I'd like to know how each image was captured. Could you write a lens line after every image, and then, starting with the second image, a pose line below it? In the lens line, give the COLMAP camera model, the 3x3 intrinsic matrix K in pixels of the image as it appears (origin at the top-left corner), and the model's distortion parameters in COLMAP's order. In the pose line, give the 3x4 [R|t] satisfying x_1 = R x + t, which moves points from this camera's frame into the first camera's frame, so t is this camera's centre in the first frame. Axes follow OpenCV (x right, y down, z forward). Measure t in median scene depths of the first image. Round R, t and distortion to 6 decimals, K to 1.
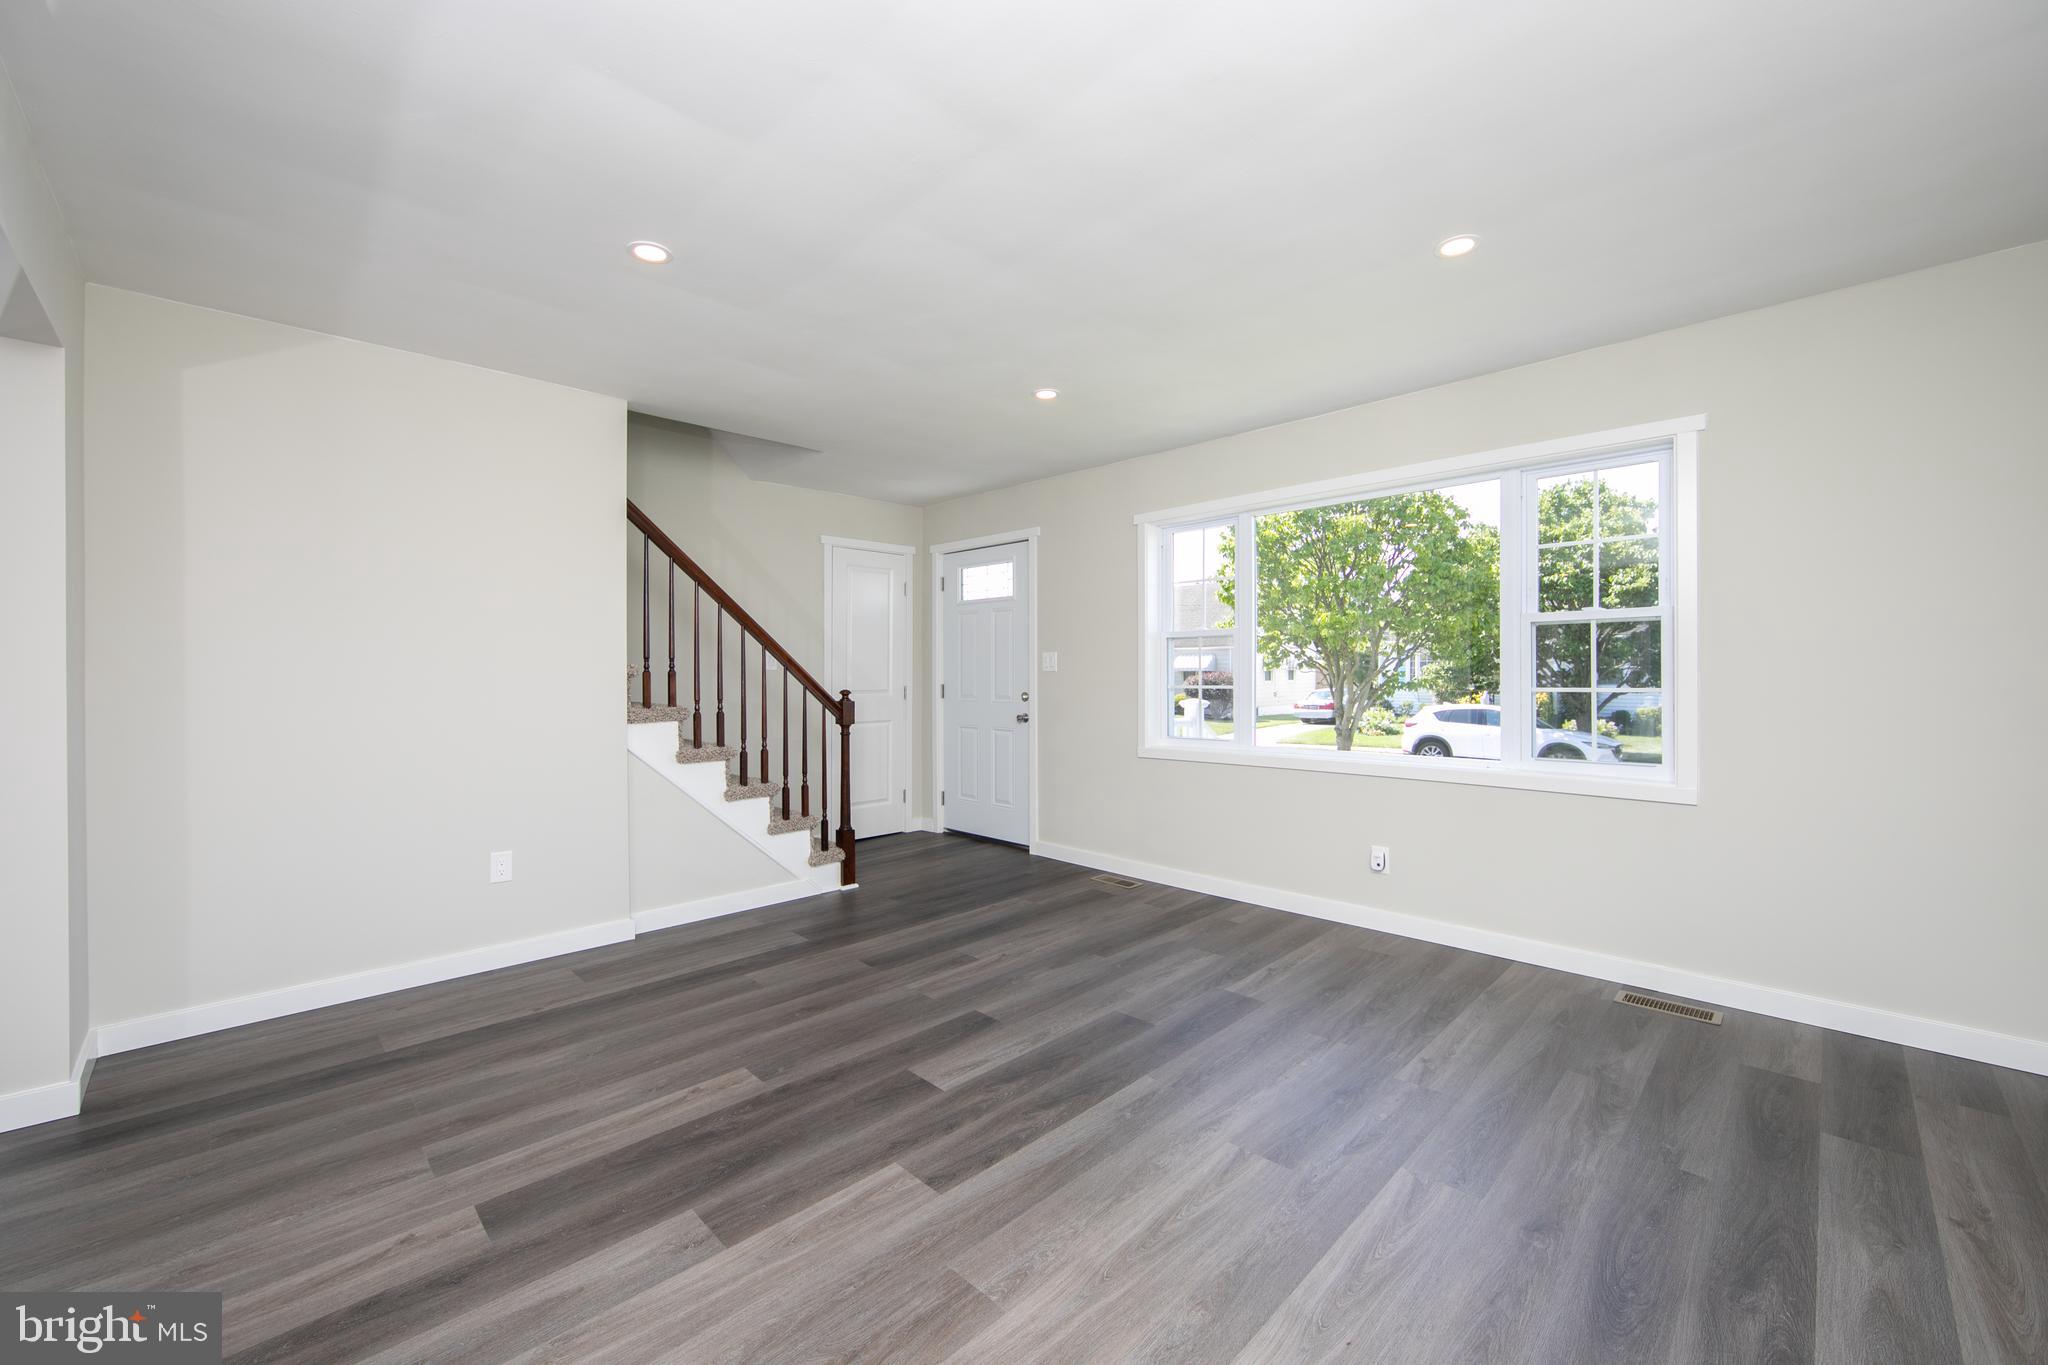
lens RADIAL K [[816.1, 0, 1024.8], [0, 816.1, 673.8], [0, 0, 1]] dist [0.000173, 0.000036]
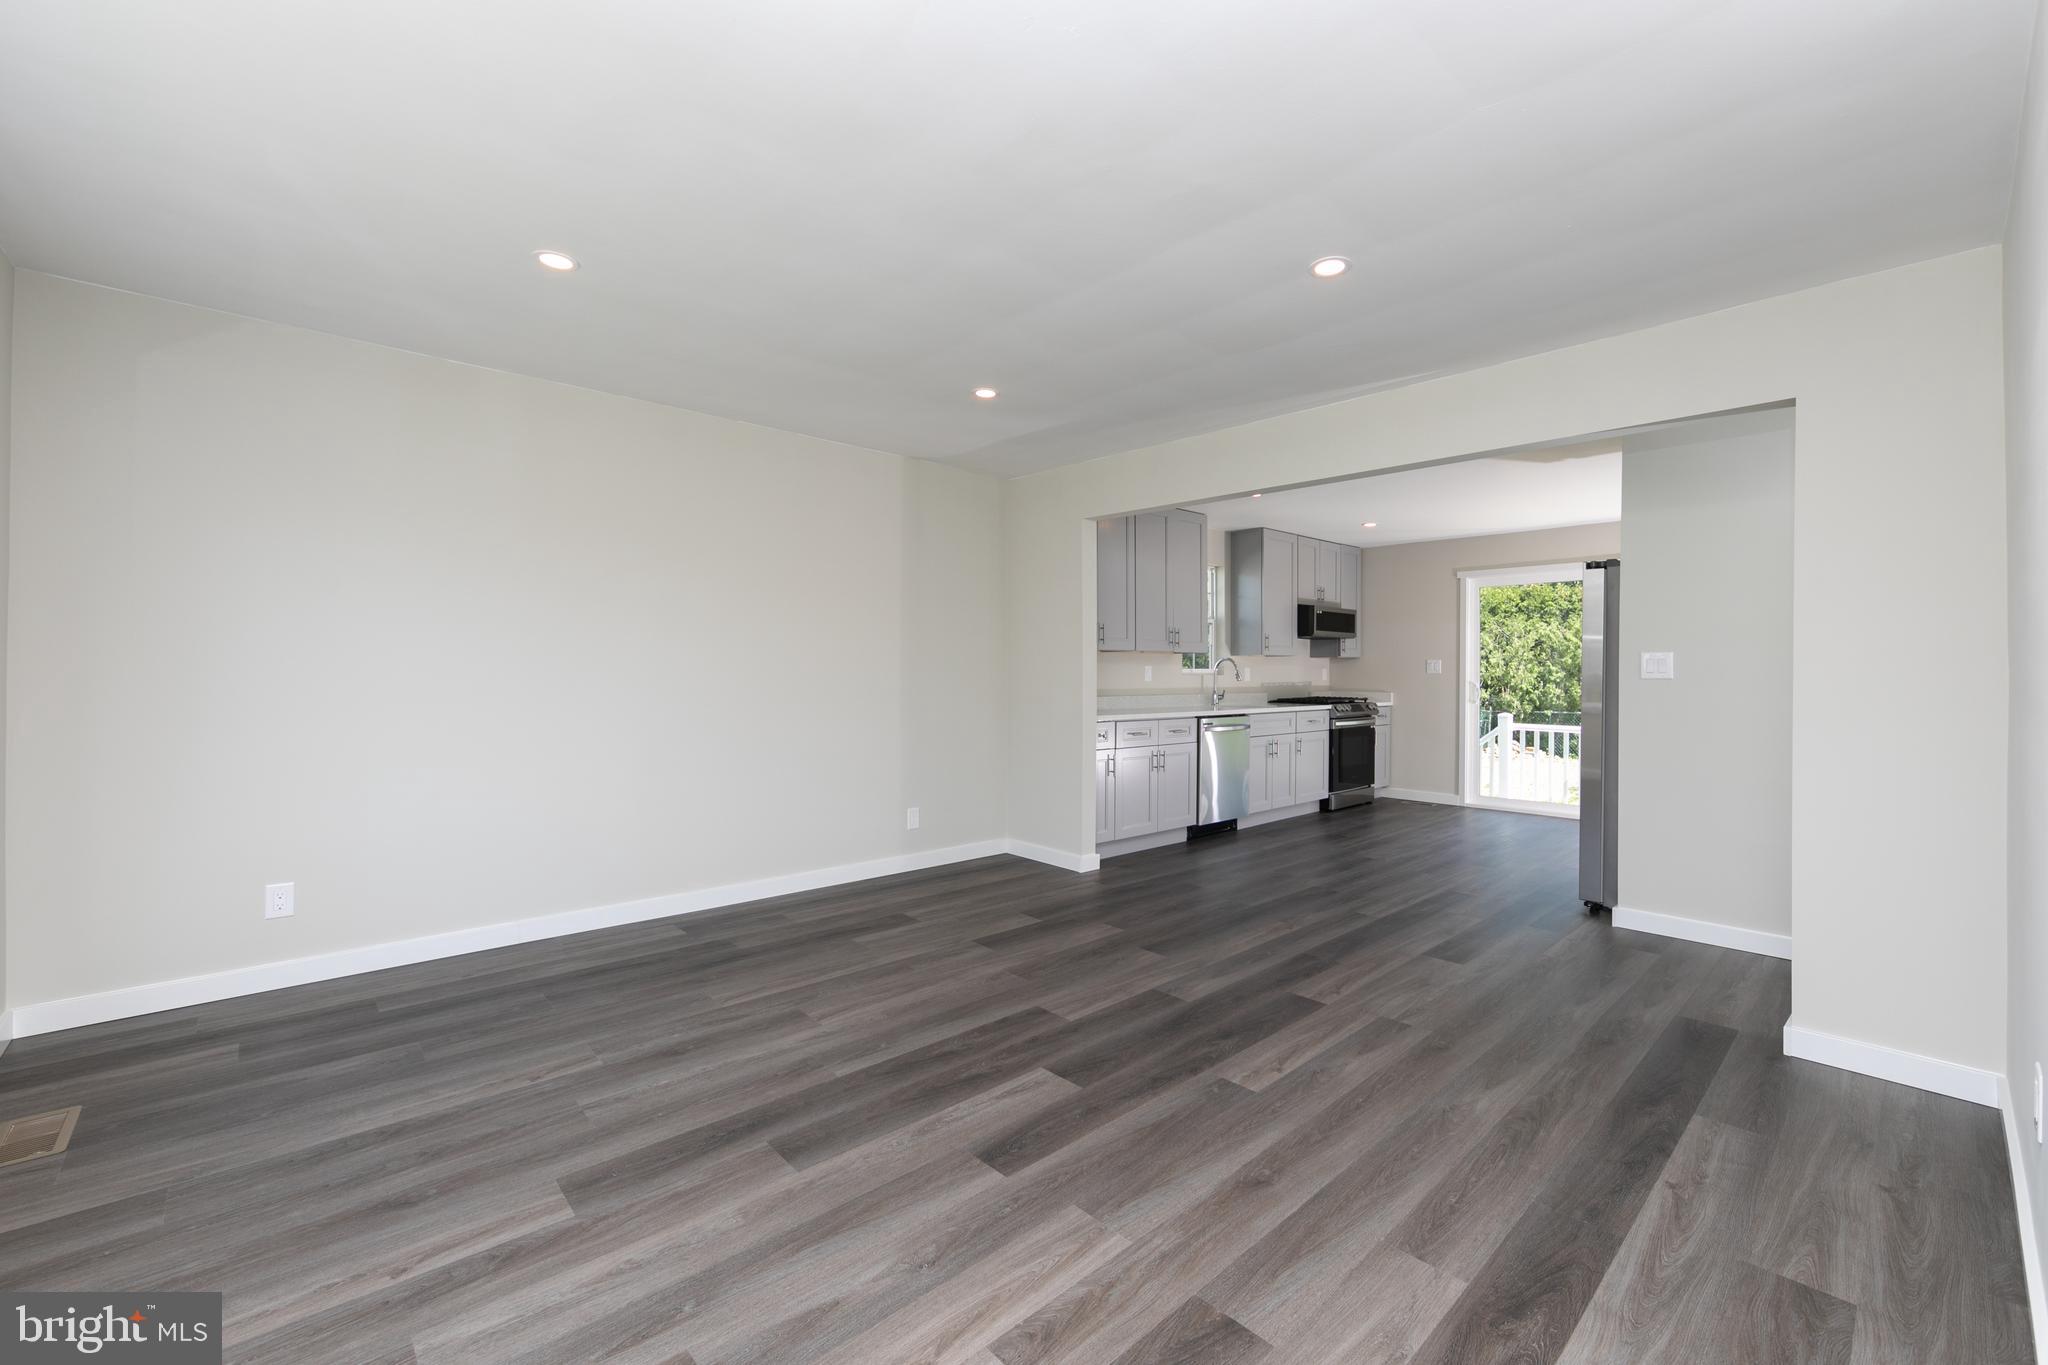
lens RADIAL K [[816.1, 0, 1024.8], [0, 816.1, 673.8], [0, 0, 1]] dist [0.000173, 0.000036]
pose [[-0.997706, -0.004265, 0.067557, -0.151634], [-0.003978, 0.999982, 0.004386, -0.000134], [-0.067574, 0.004108, -0.997706, 2.118718]]
